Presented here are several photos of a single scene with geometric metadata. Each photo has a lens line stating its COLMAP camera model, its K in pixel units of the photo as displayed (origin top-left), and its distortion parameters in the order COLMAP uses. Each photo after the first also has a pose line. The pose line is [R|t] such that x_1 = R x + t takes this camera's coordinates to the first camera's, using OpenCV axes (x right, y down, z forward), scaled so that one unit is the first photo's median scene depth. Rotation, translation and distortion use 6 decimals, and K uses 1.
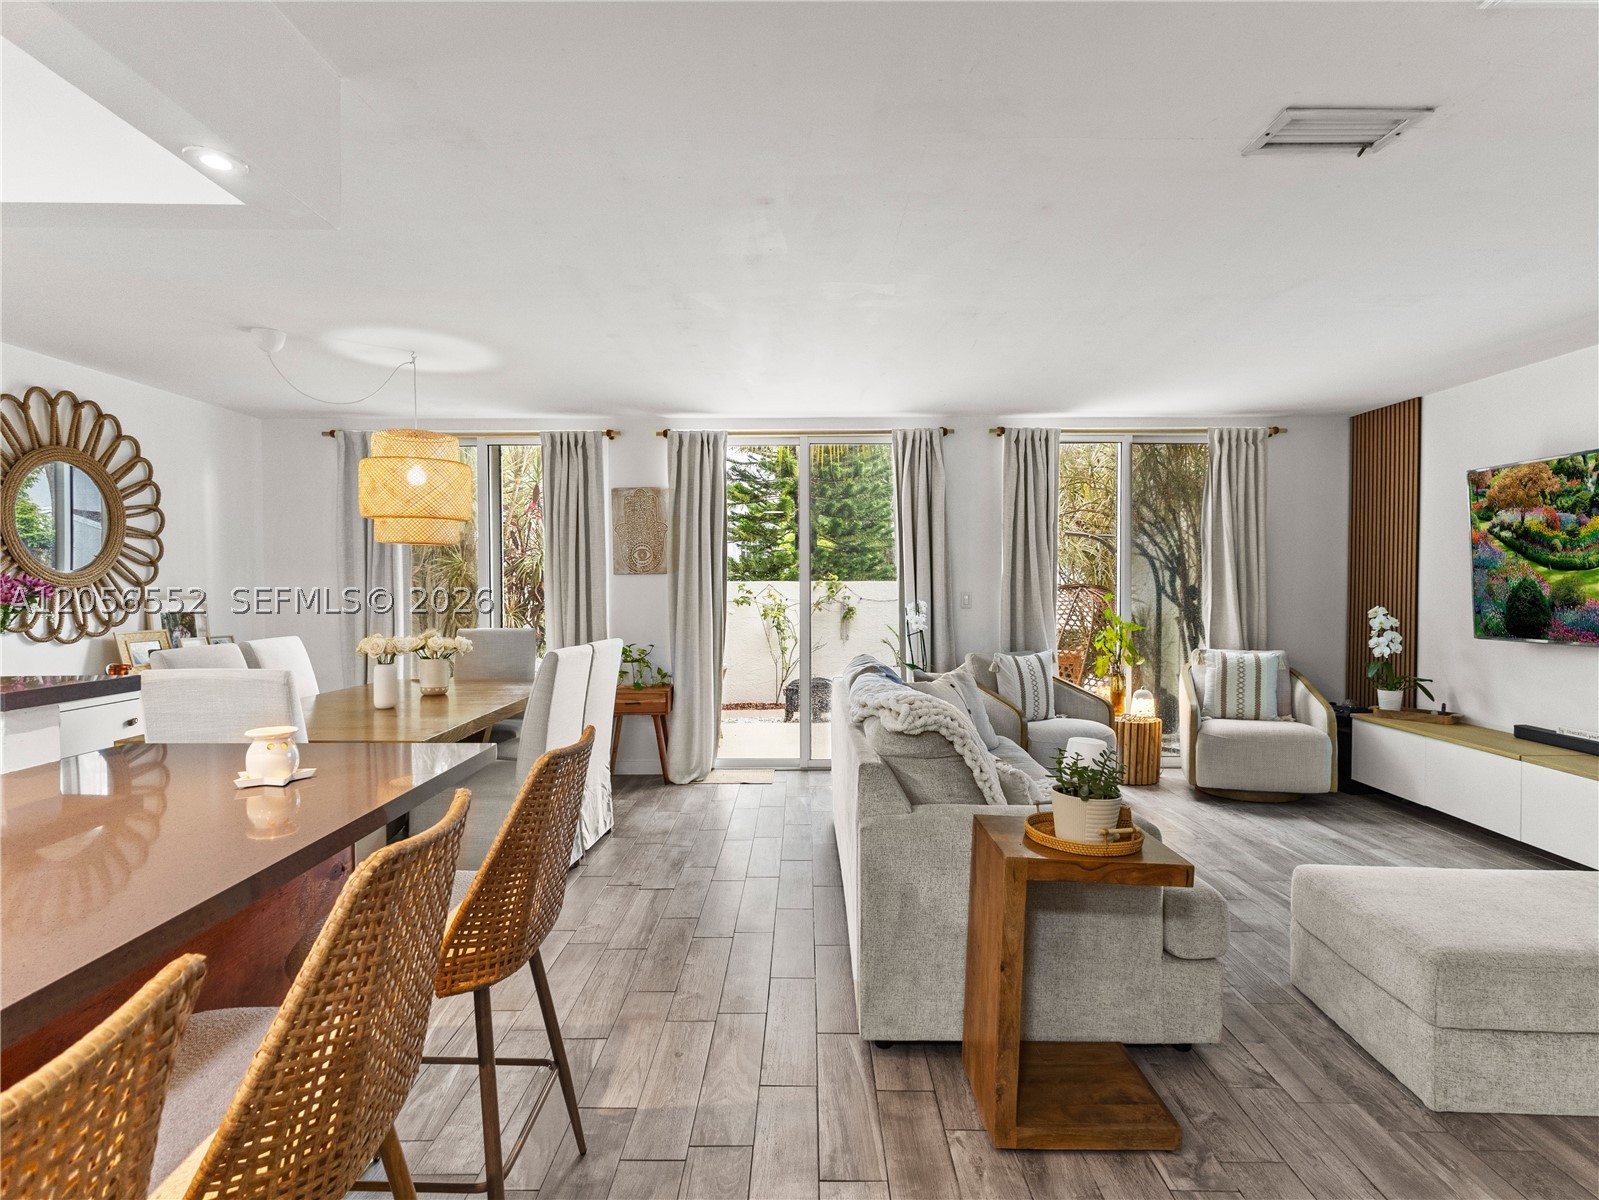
lens RADIAL K [[836.5, 0, 801.9], [0, 836.5, 594.1], [0, 0, 1]] dist [0.000101, 0.004555]
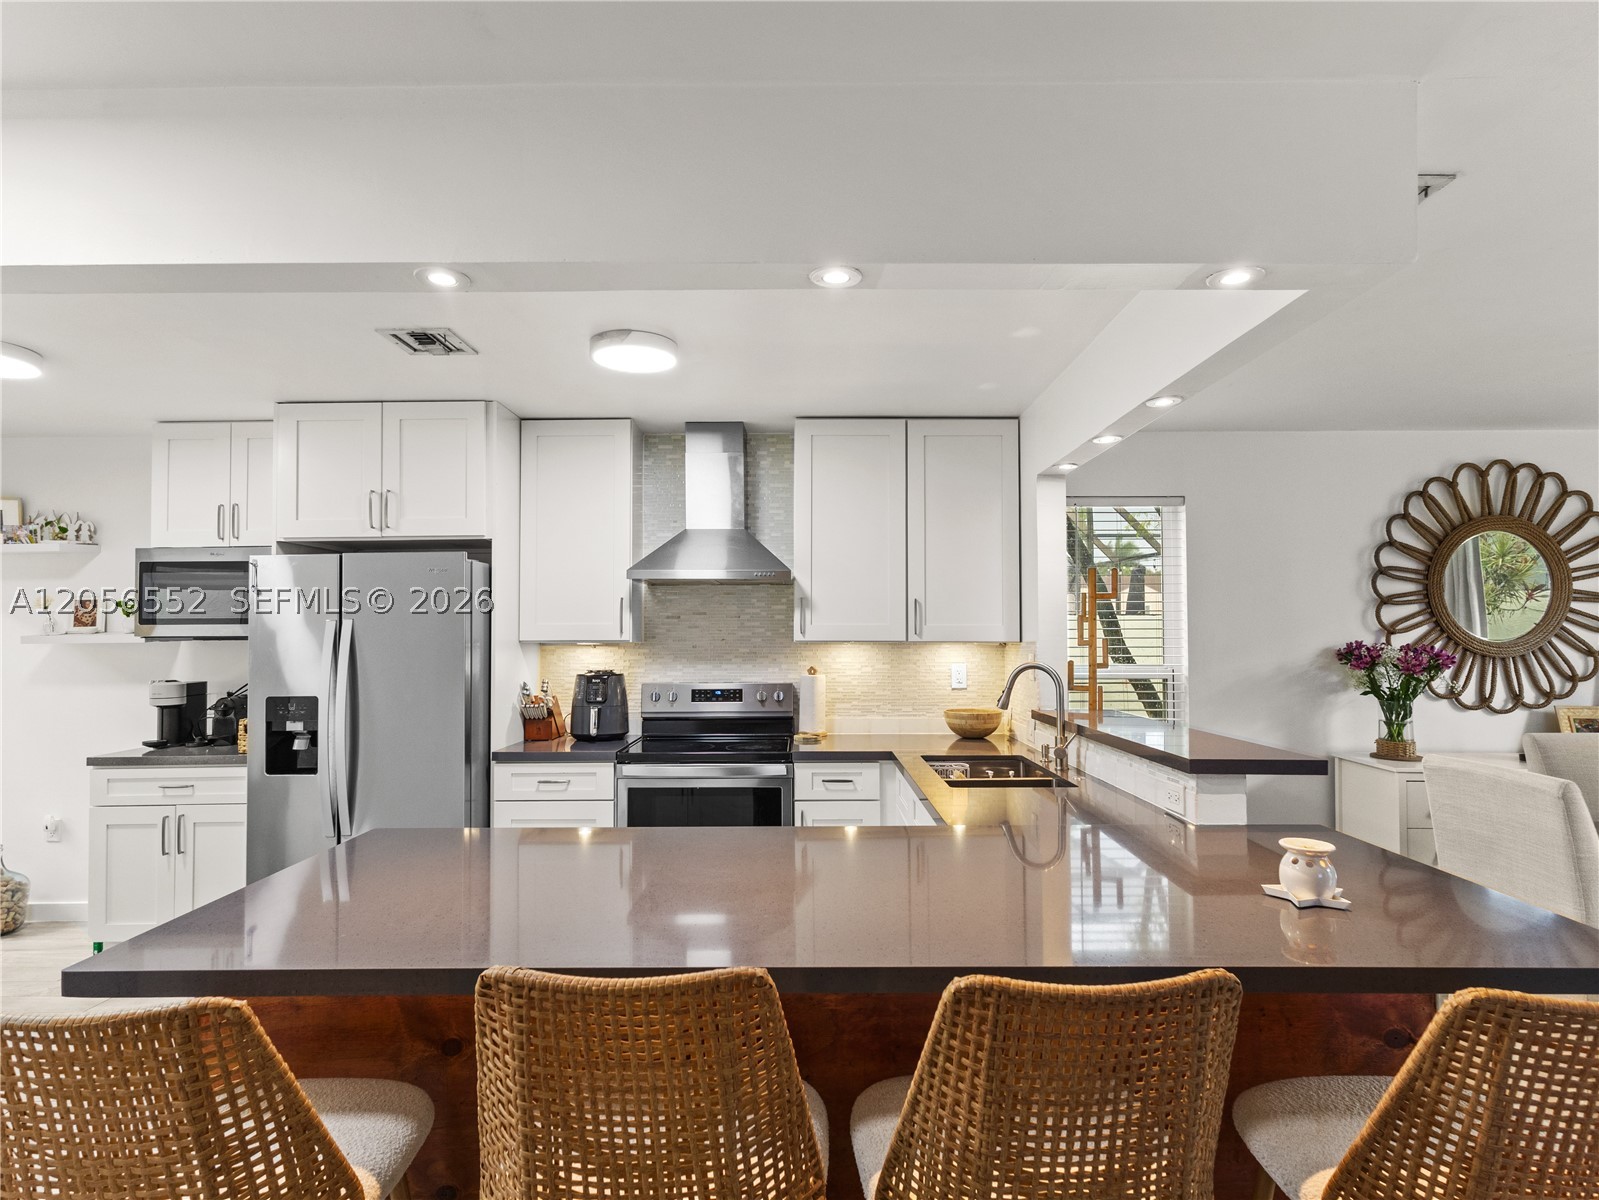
lens RADIAL K [[836.5, 0, 800.7], [0, 836.5, 608.9], [0, 0, 1]] dist [0.000101, 0.004555]
pose [[-0.005075, -0.025931, -0.999651, 0.103933], [-0.015169, 0.999551, -0.025851, -0.021886], [0.999872, 0.015033, -0.005466, 0.149651]]
